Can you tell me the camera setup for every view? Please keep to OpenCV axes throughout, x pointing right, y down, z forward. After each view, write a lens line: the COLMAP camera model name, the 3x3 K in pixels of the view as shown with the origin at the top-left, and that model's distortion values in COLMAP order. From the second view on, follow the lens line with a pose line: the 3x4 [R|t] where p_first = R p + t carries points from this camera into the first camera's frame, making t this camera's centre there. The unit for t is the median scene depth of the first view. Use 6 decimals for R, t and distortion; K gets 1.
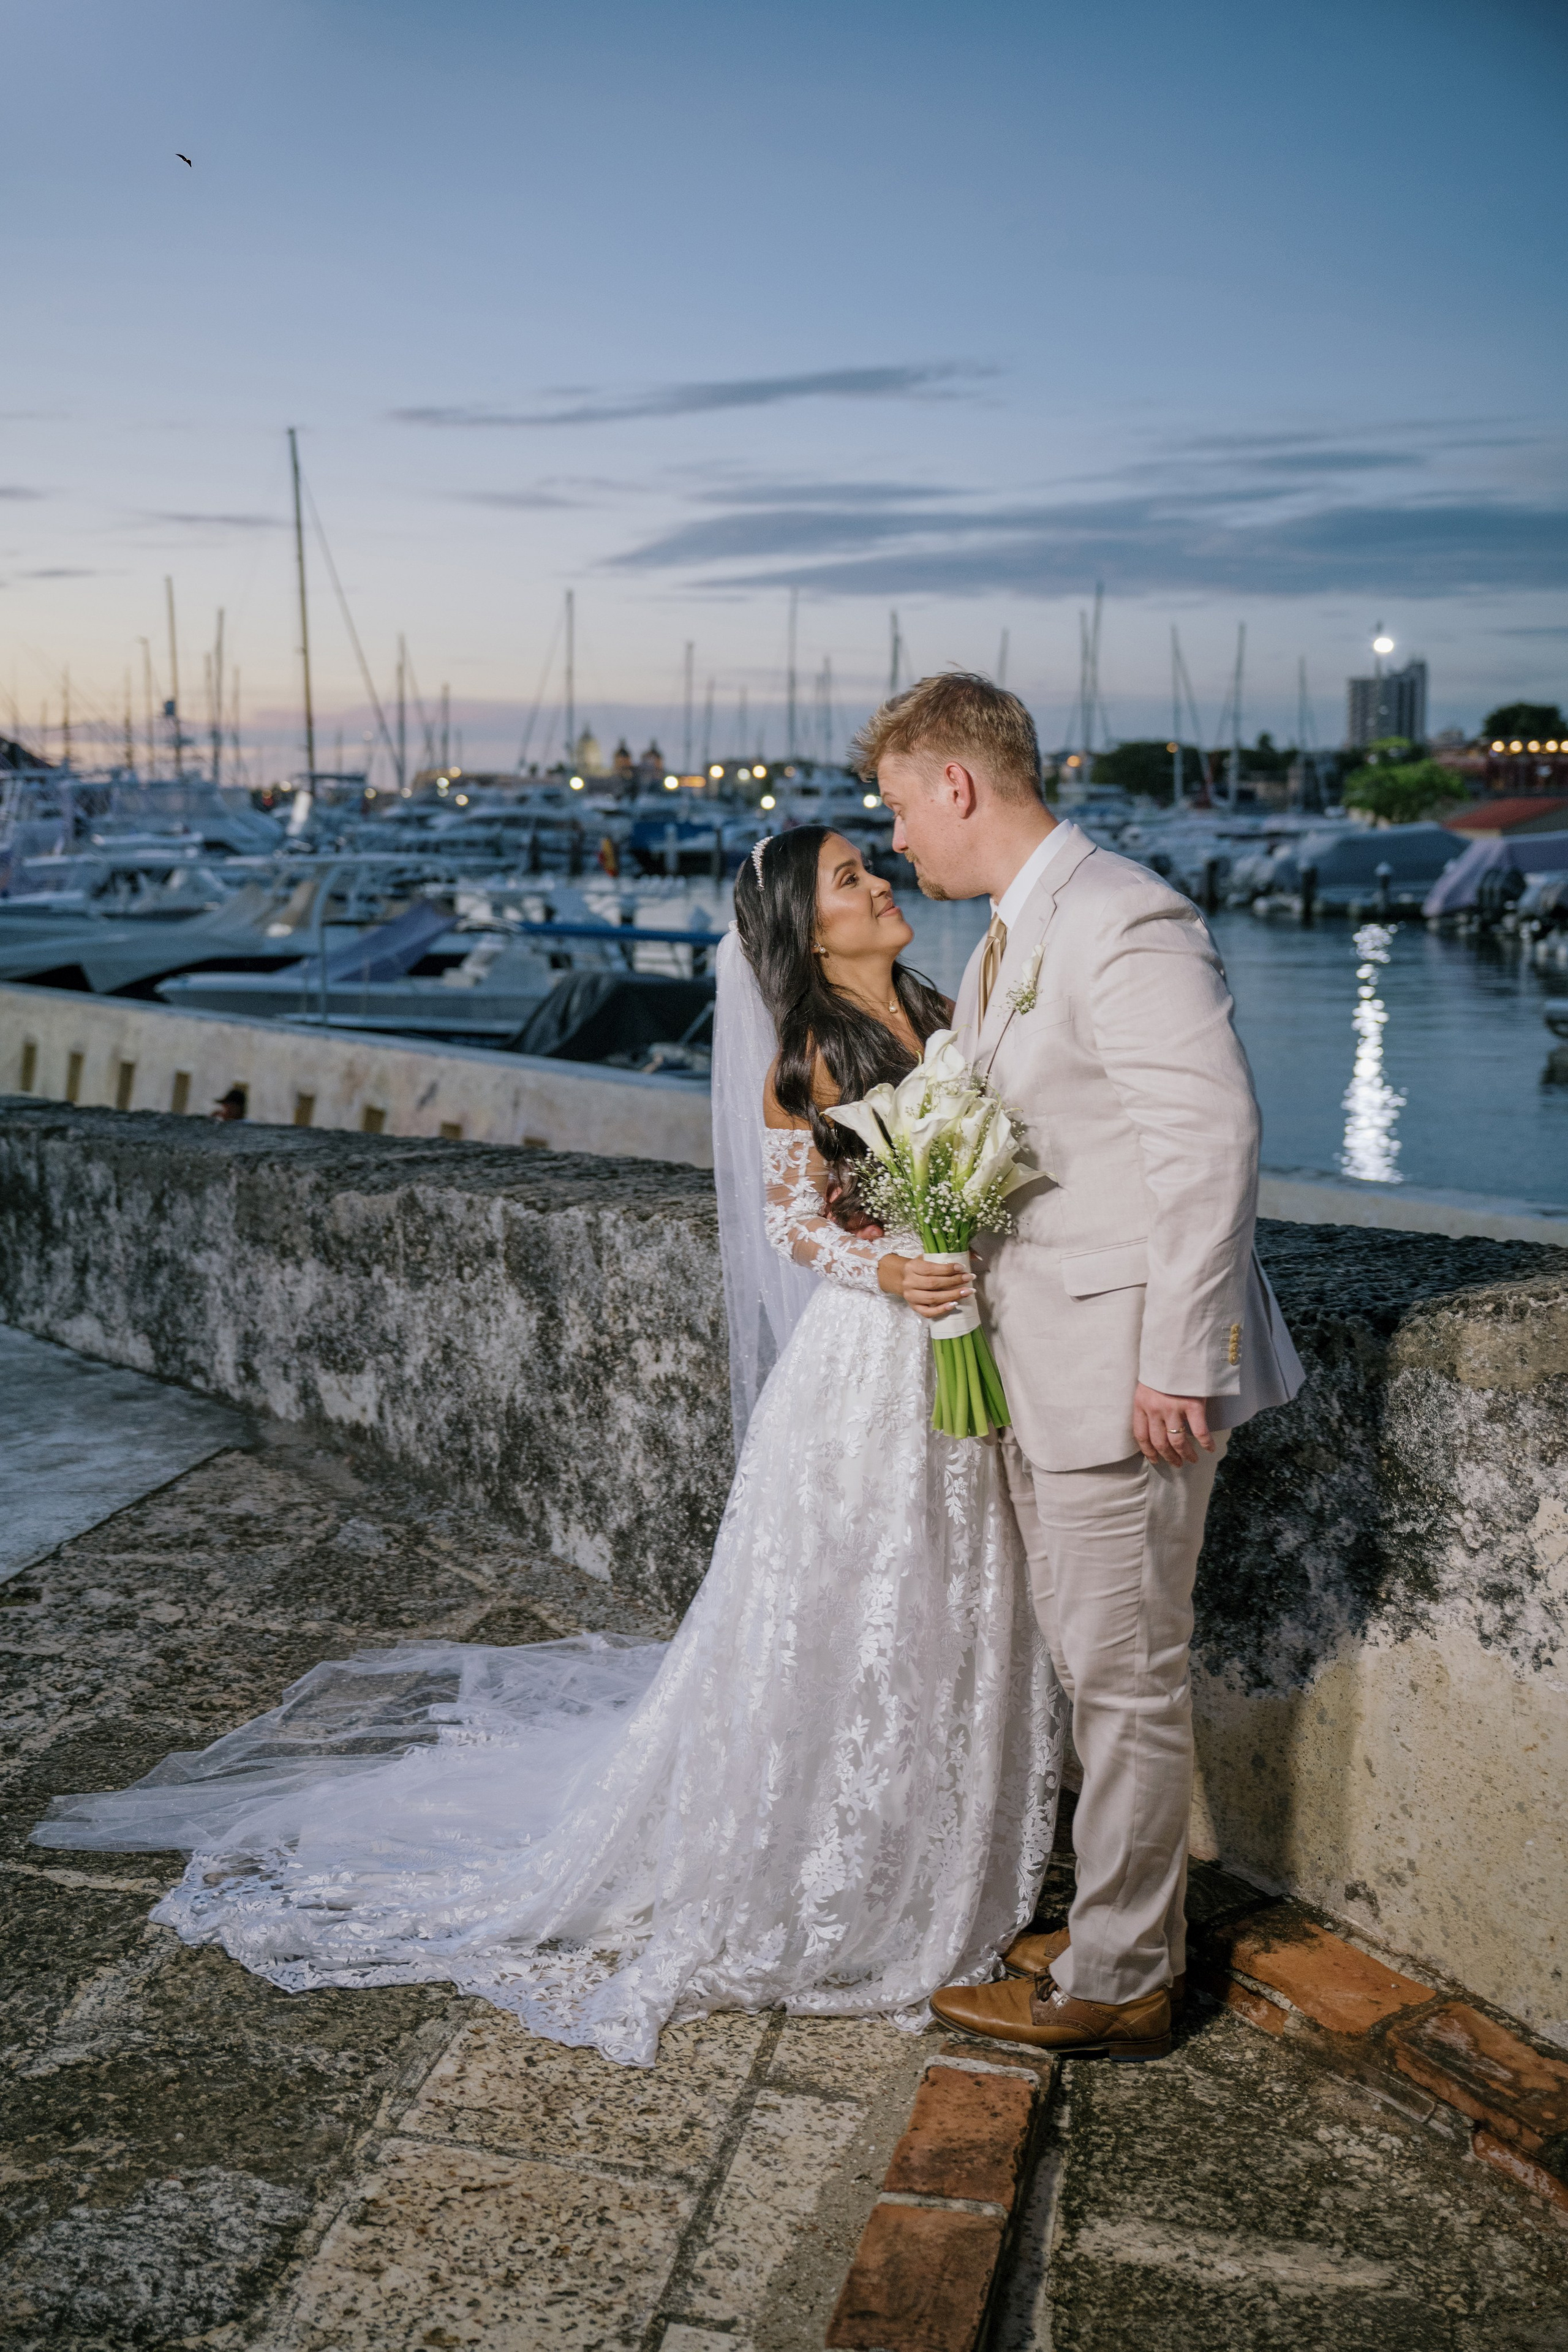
lens RADIAL K [[2512.5, 0, 784.0], [0, 2512.5, 1176.0], [0, 0, 1]] dist [-0.008583, 0.004824]
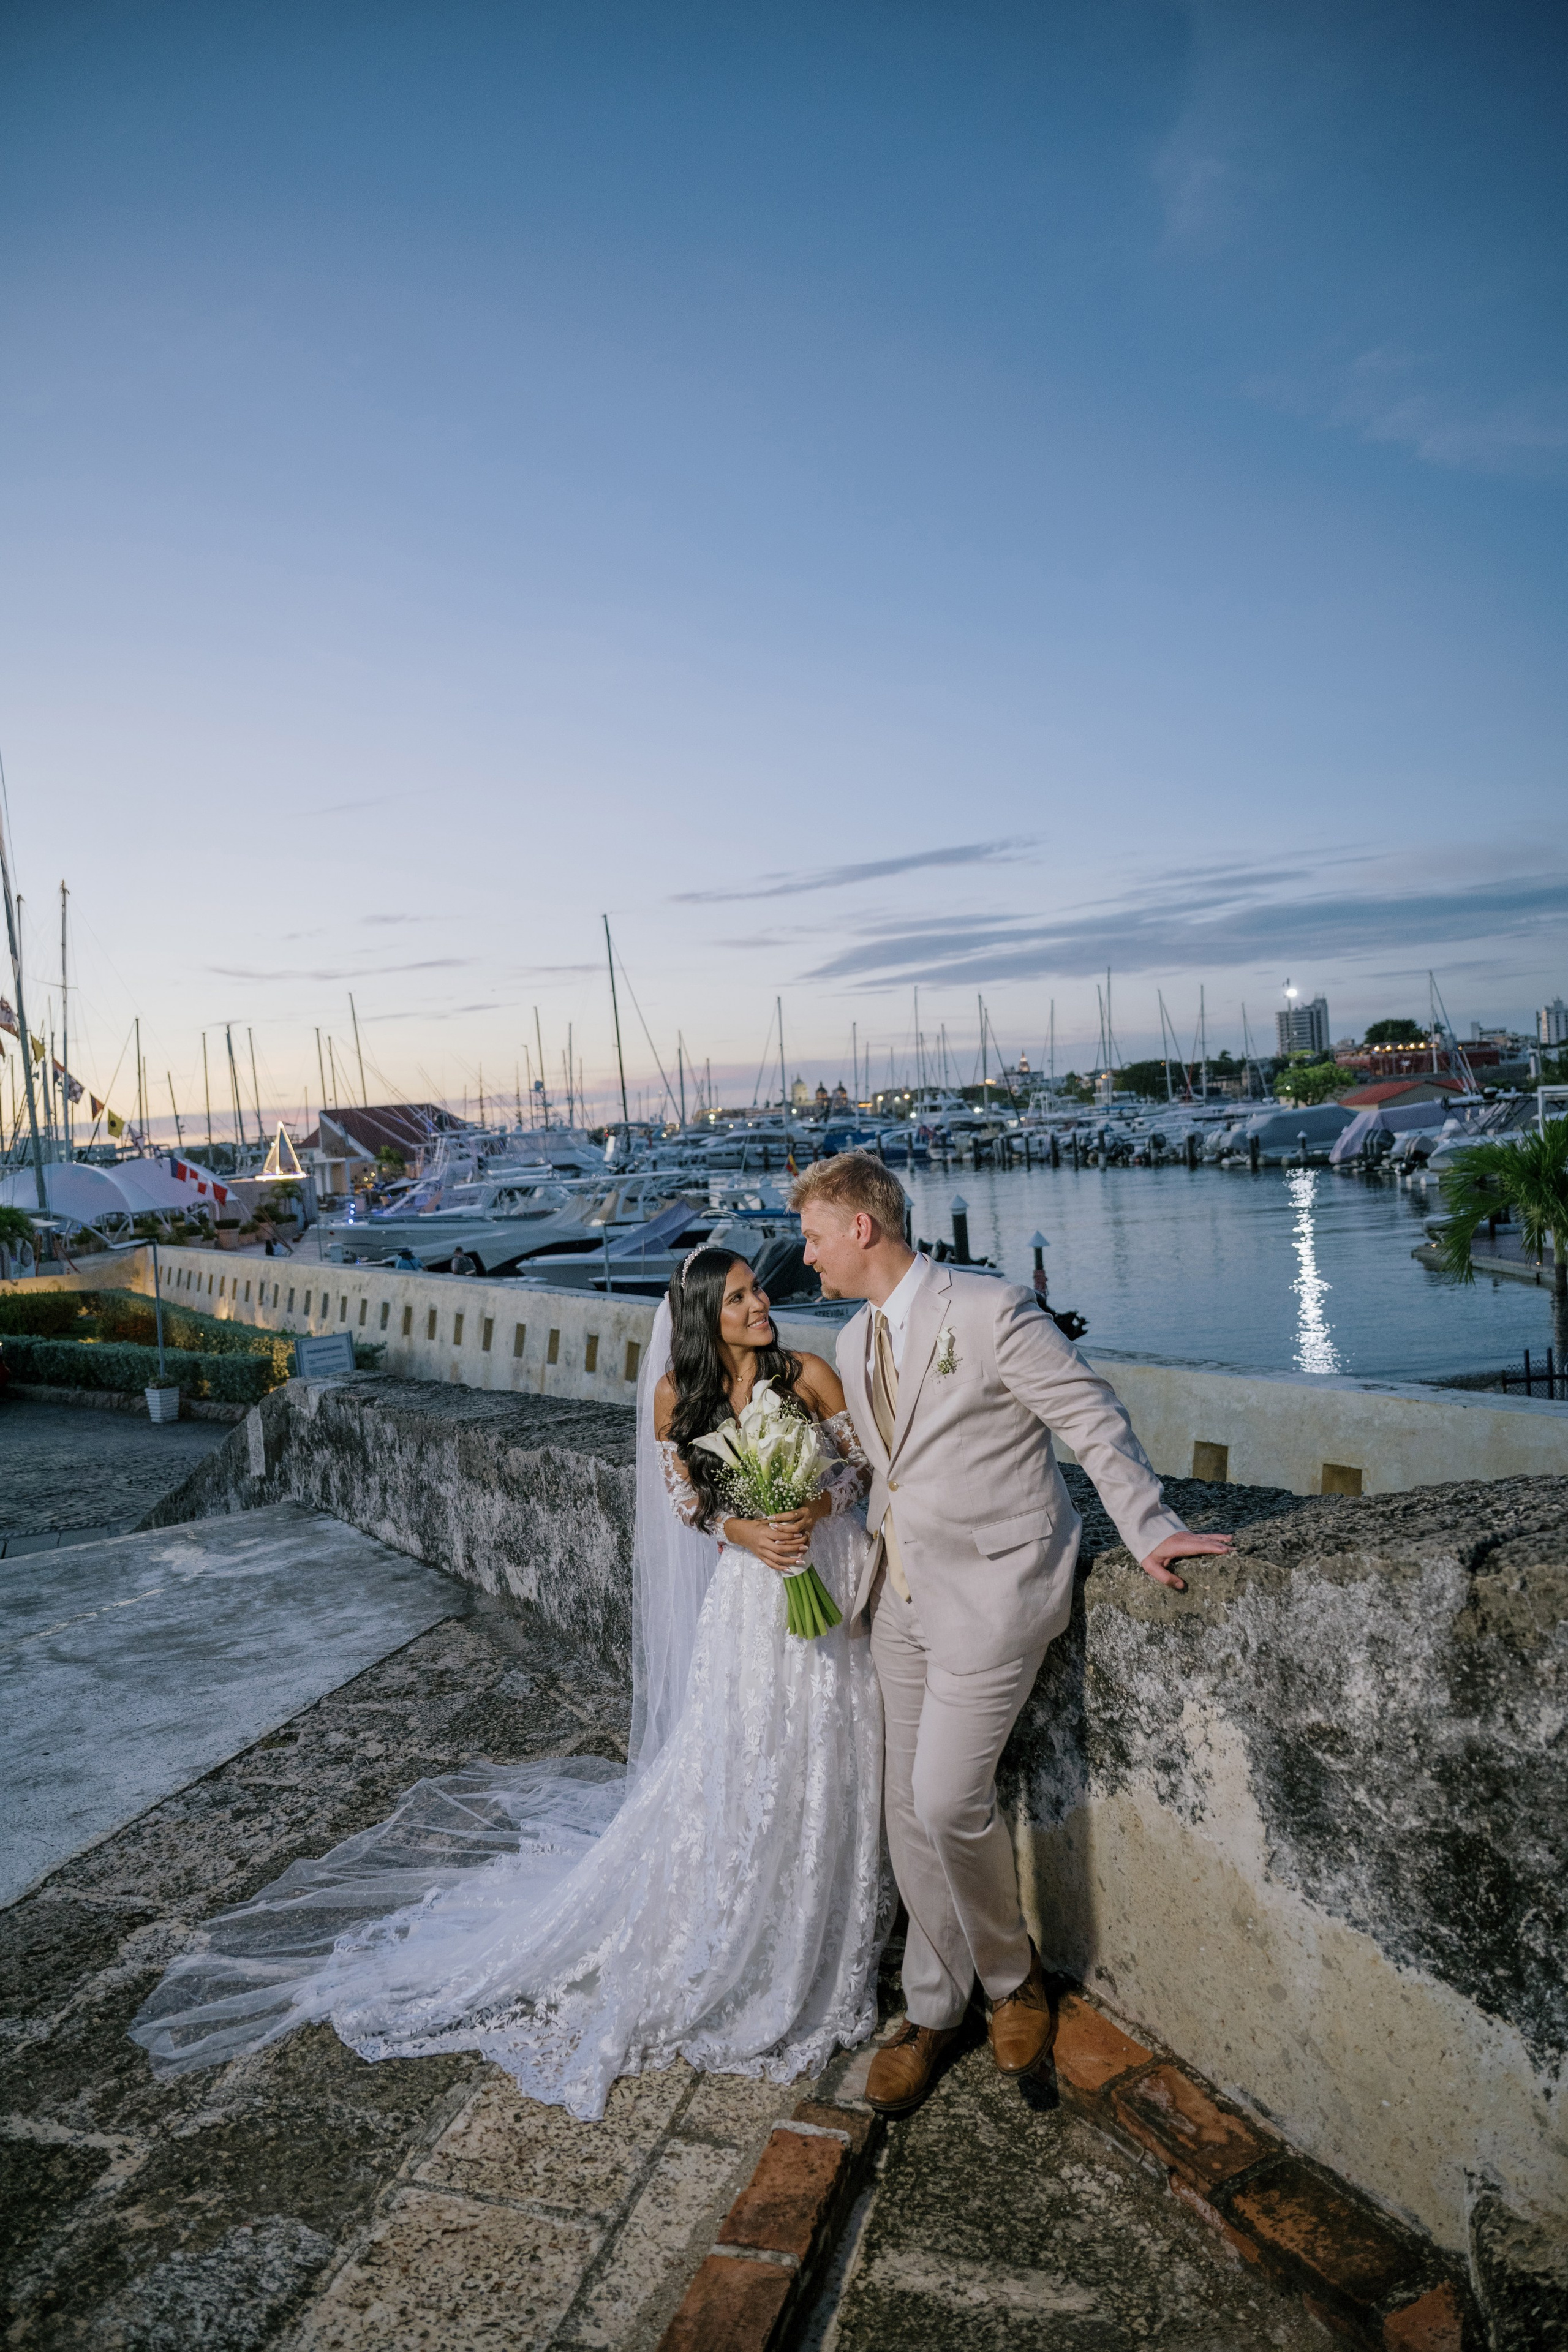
lens RADIAL K [[1575.8, 0, 784.0], [0, 1575.8, 1176.0], [0, 0, 1]] dist [-0.004958, 0.001321]
pose [[0.993691, -0.064443, -0.091795, 0.160185], [0.053891, 0.992119, -0.113122, -0.071887], [0.098361, 0.107461, 0.989332, 0.052201]]
